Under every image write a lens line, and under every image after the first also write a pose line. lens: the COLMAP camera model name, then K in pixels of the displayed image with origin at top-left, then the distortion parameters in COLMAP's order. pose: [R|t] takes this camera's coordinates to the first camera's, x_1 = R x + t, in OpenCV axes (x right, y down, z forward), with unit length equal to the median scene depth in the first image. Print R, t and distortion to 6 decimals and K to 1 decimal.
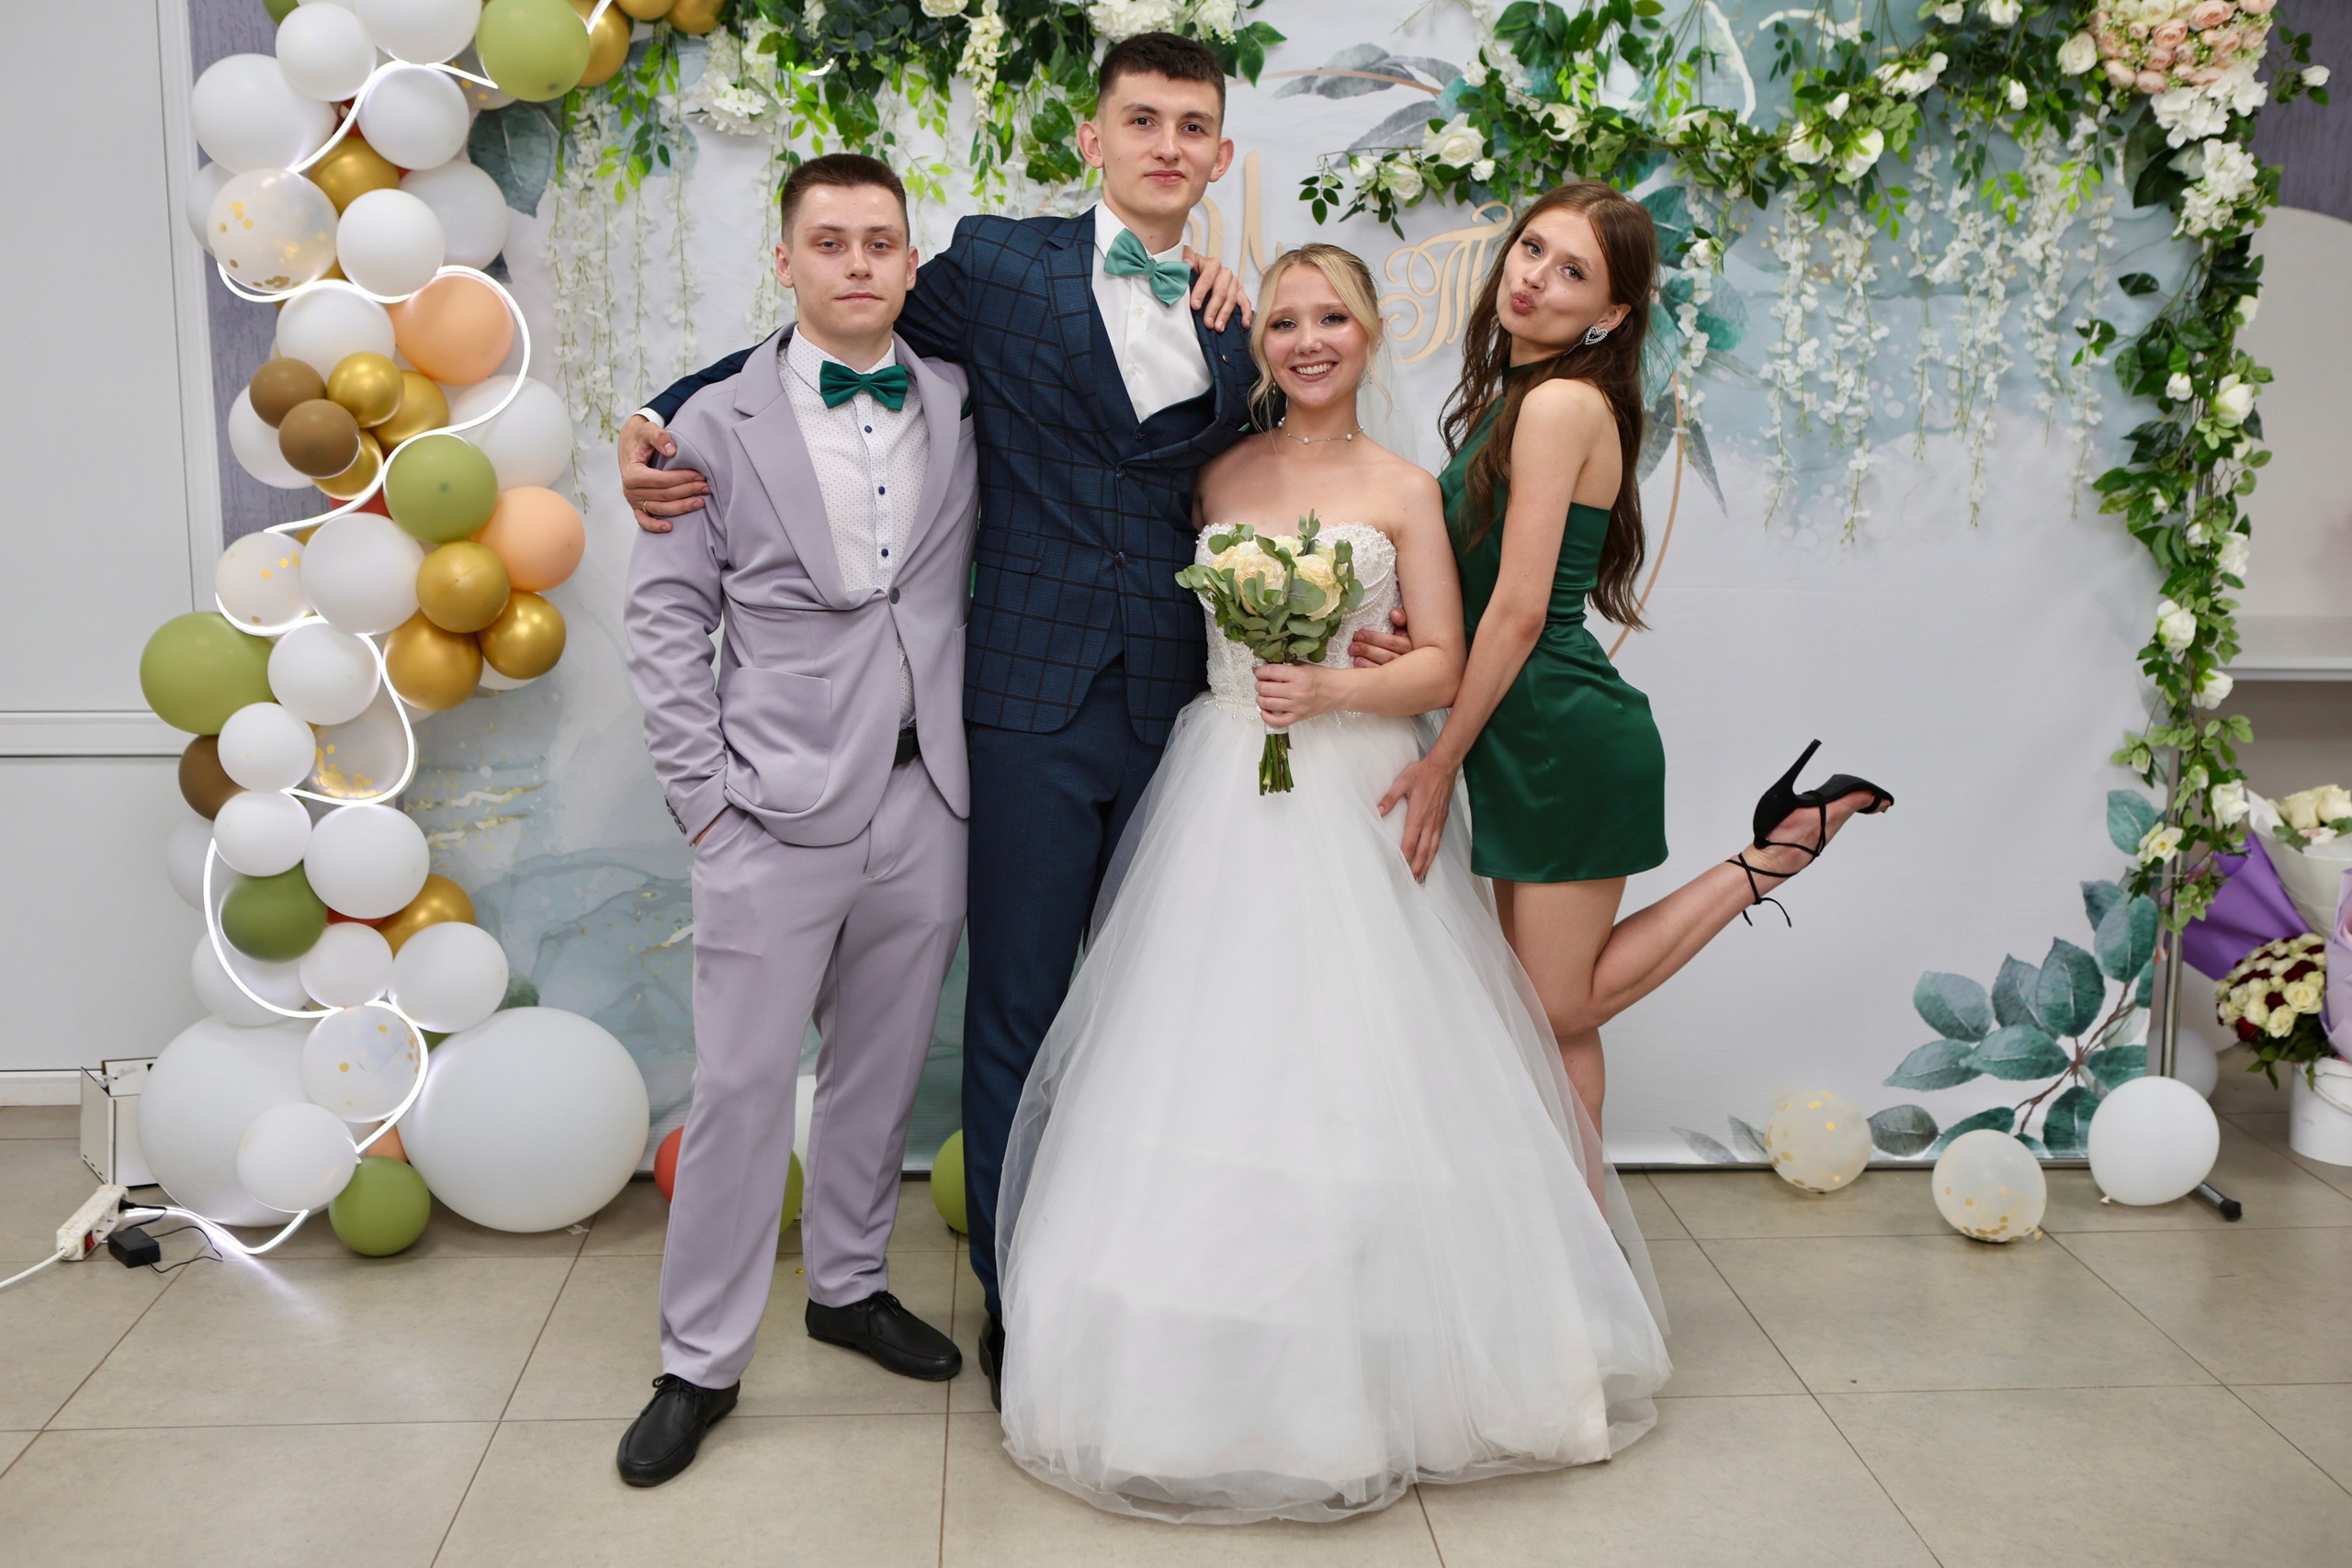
lens RADIAL K [[2474.0, 0, 1183.7], [0, 2474.0, 780.8], [0, 0, 1]] dist [-0.072620, 0.133892]
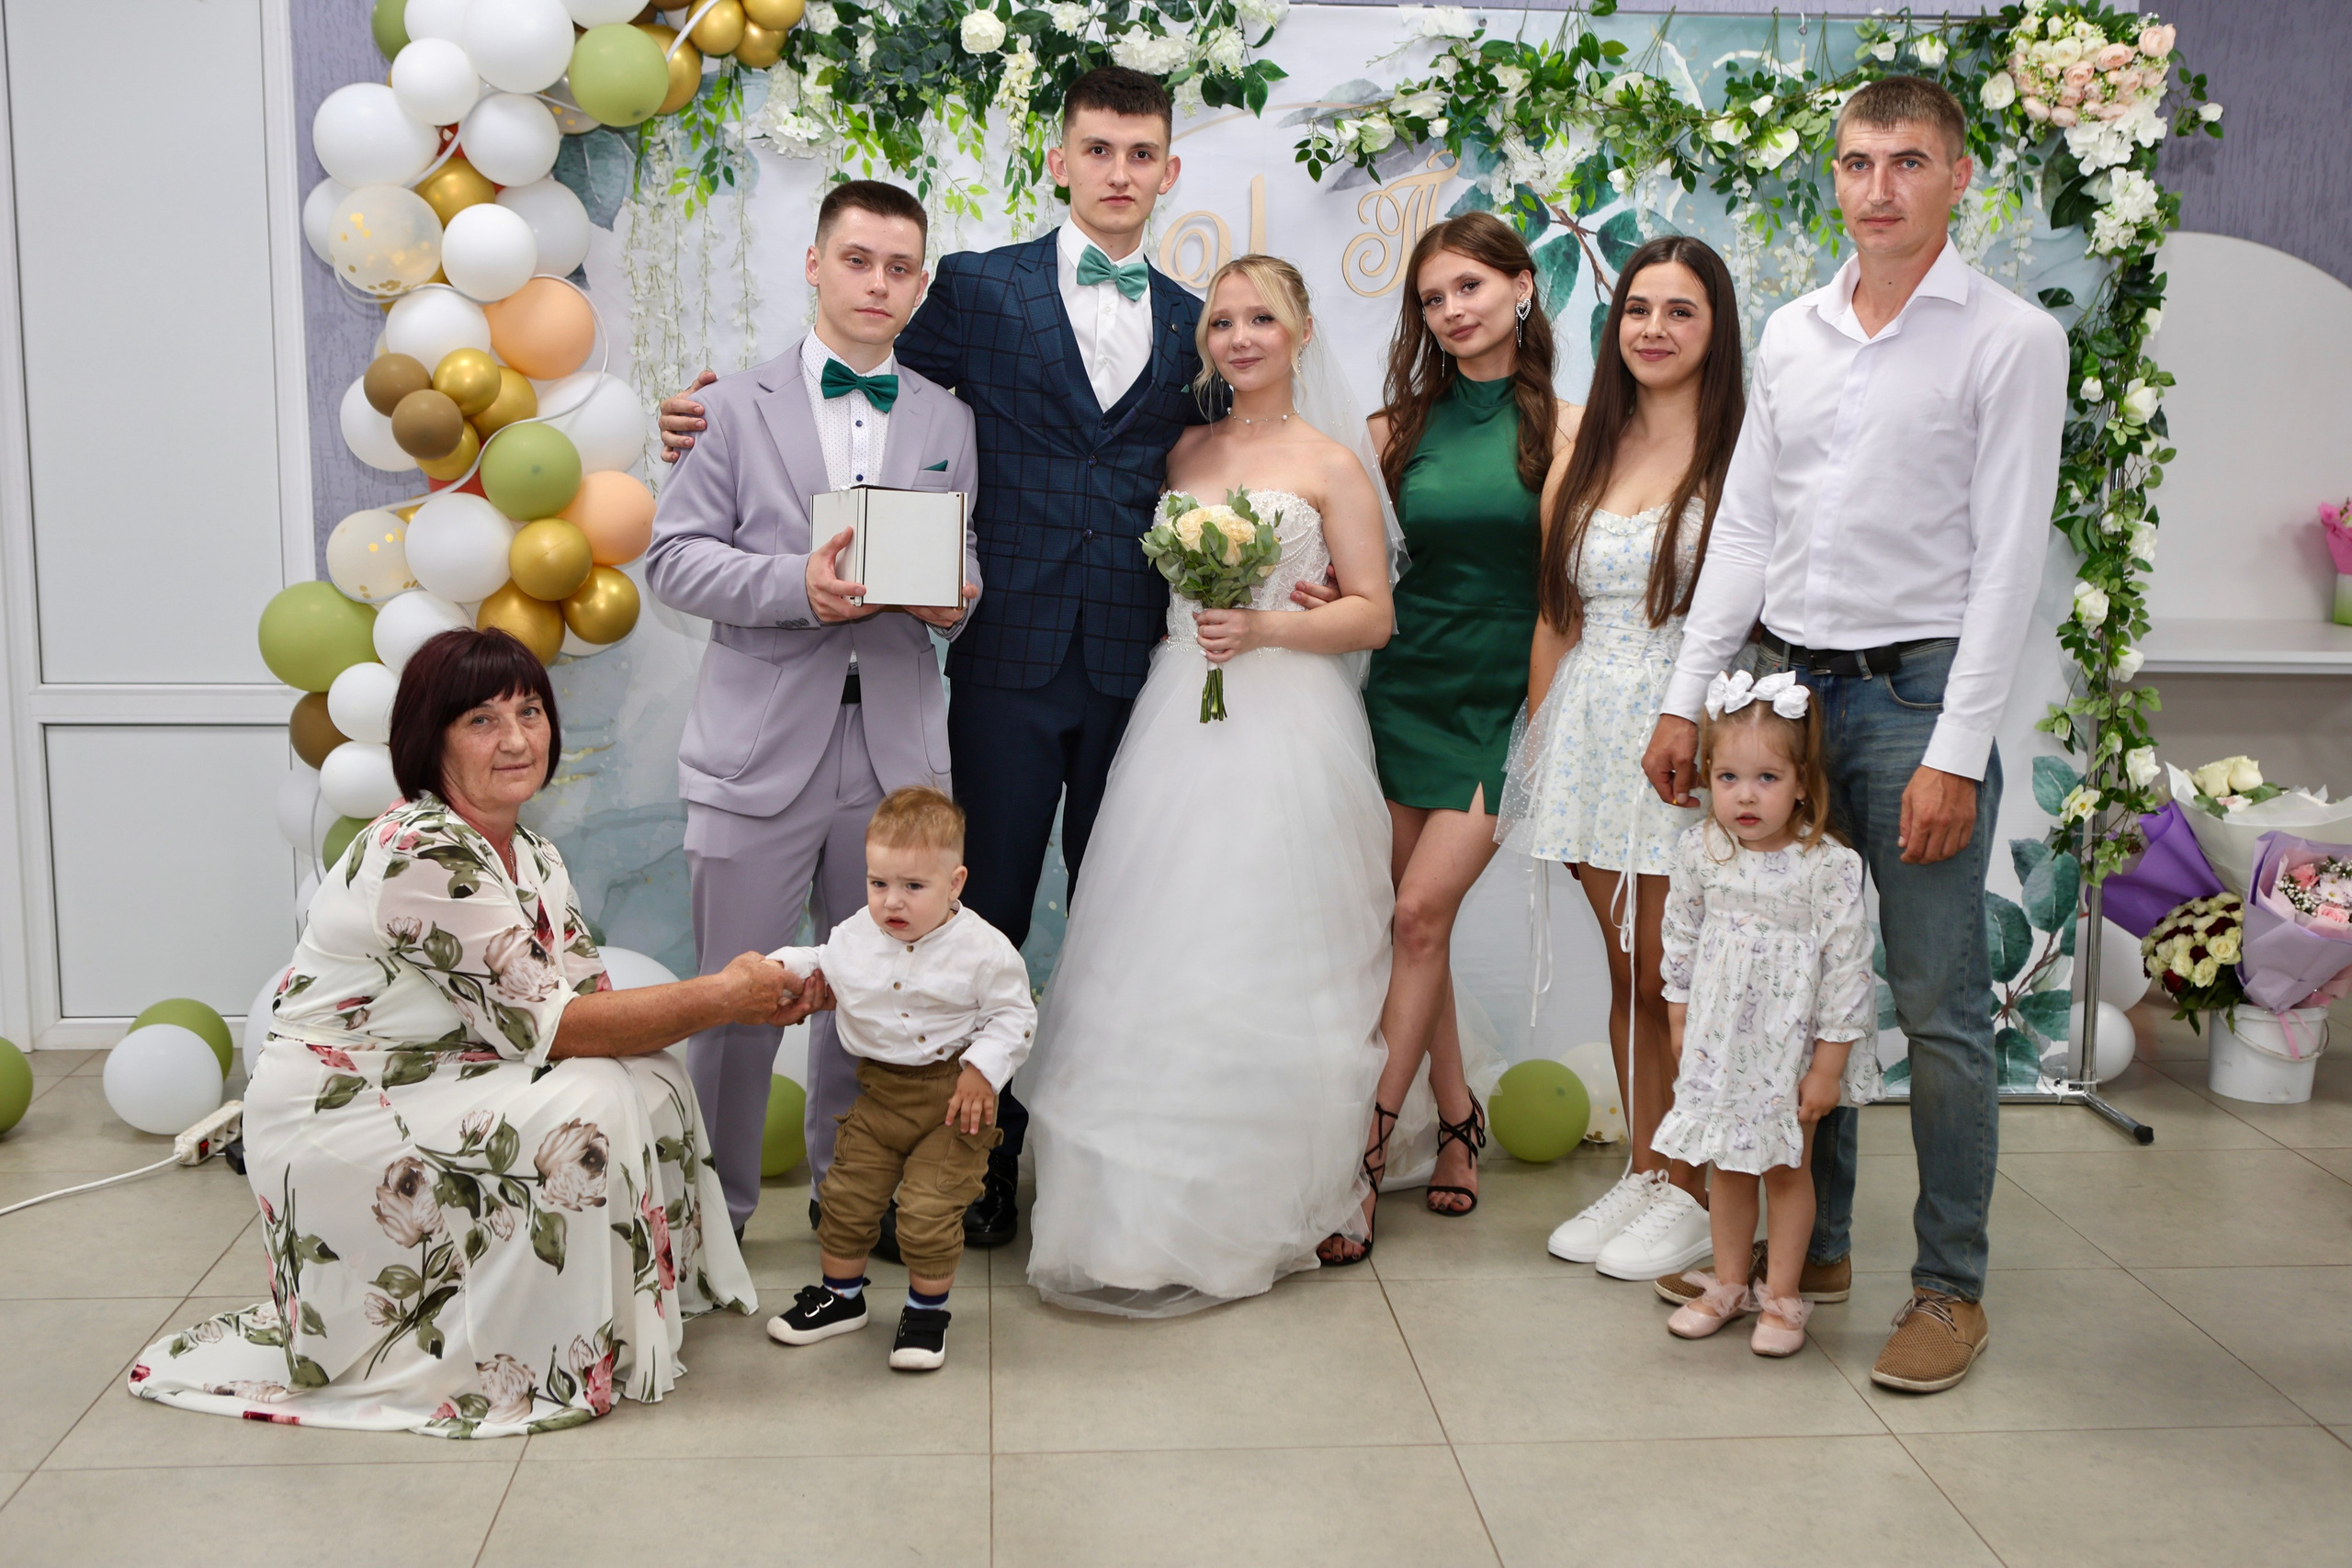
lens RADIAL K [[2544.7, 0, 1186.0], [0, 2544.7, 779.2], [0, 0, 1]] dist [-0.072511, 0.143746]
pose [[0.999955, 0.002174, 0.009240, -0.014578], [-0.001970, 0.999756, -0.021998, 0.042196], [-0.009285, 0.021979, 0.999715, -0.137261]]
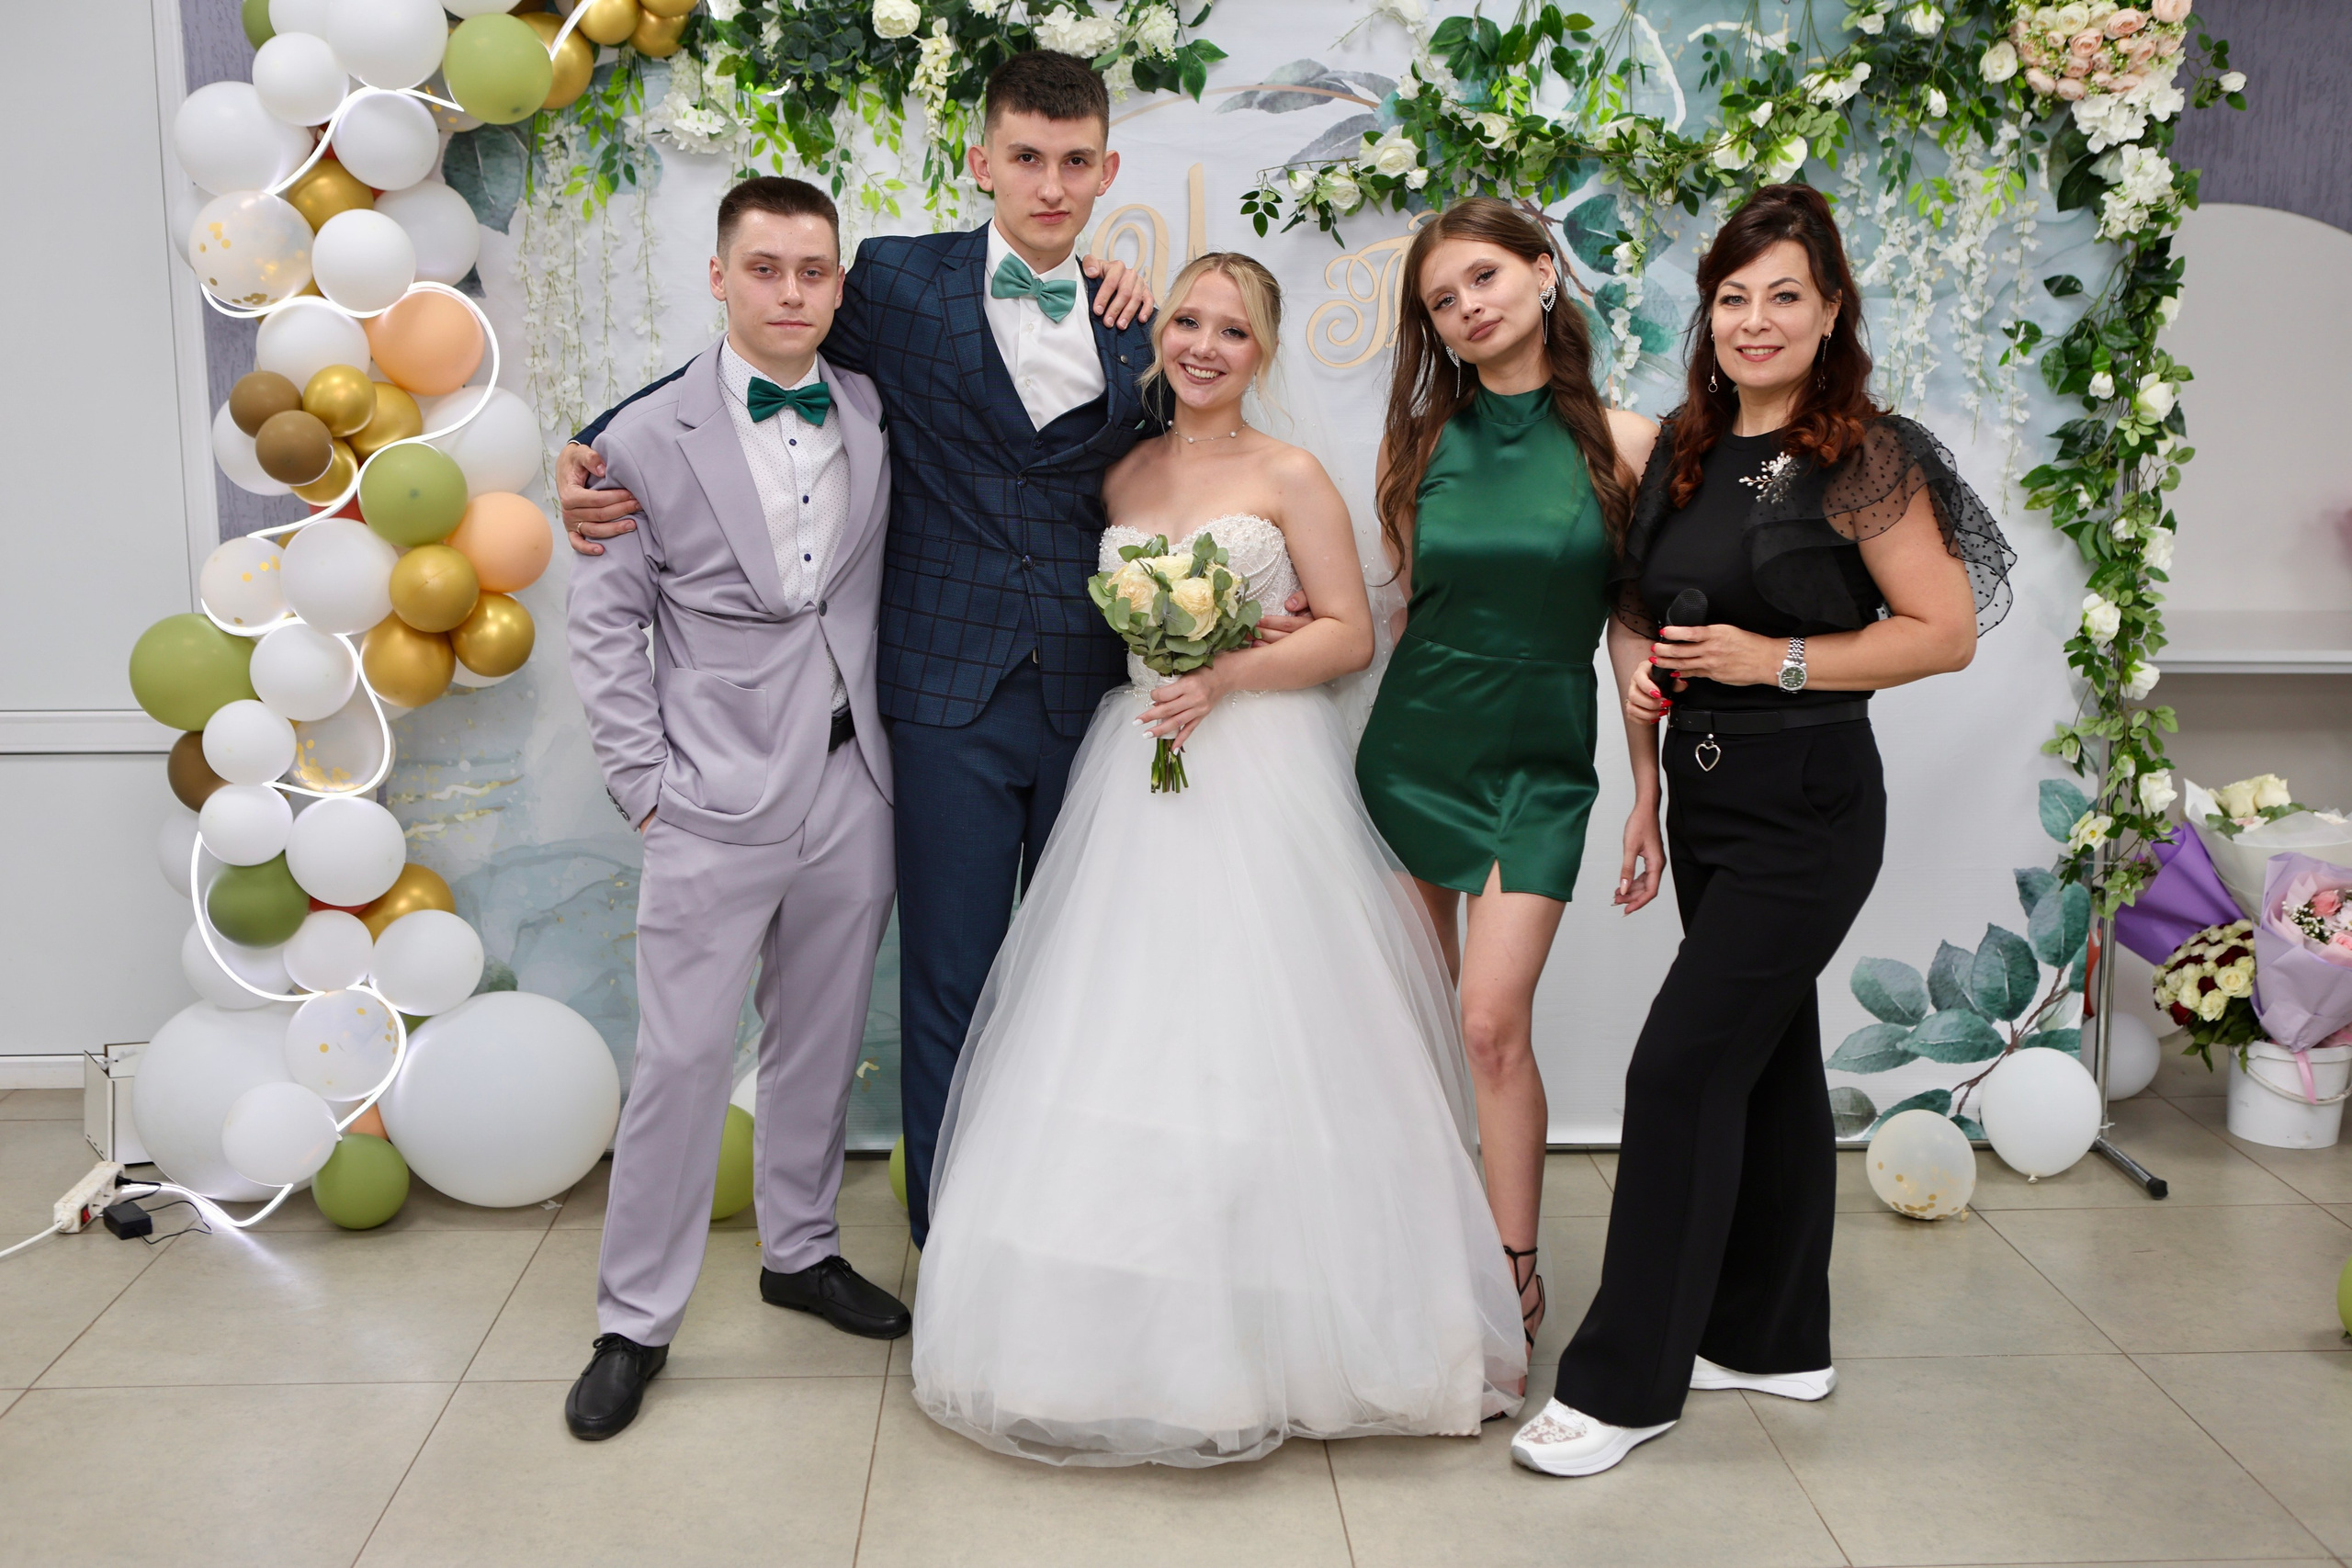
lens RADIAL K [[2474.0, 0, 1183.7], [0, 2474.0, 780.8], [0, 0, 1]] dist [-0.072620, 0.133892]
pose [[0.999708, -0.003035, -0.023969, 0.046806], [0.002995, 0.999994, -0.001686, 0.005290], [0.023974, 0.001613, 0.999711, -0.035154]]
